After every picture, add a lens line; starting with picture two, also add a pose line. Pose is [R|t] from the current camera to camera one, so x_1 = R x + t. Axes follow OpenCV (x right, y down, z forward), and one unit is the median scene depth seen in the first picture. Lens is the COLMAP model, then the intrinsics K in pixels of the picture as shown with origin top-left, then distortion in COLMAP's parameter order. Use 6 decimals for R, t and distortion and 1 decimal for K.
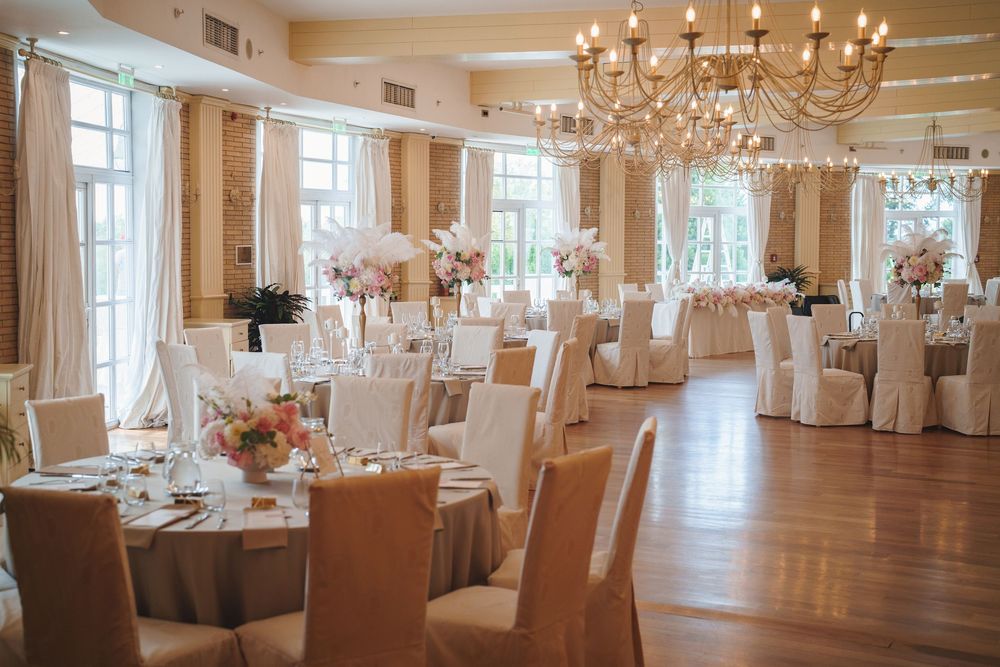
lens RADIAL K [[1429.0, 0, 500.0], [0, 1429.0, 333.5], [0, 0, 1]] dist [-0.147443, 1.114377]
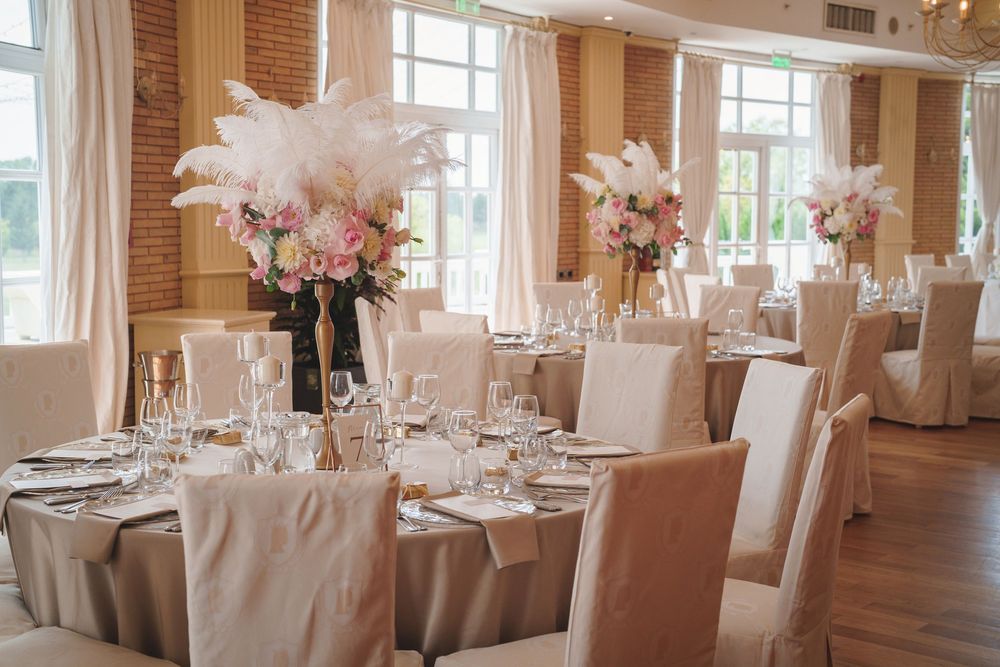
lens RADIAL K [[1429.0, 0, 500.0], [0, 1429.0, 333.5], [0, 0, 1]] dist [-0.147443, 1.114377]
pose [[0.984311, 0.013347, -0.175938, 0.014179], [-0.009821, 0.999733, 0.020895, -0.011490], [0.176170, -0.018839, 0.984179, 0.356975]]
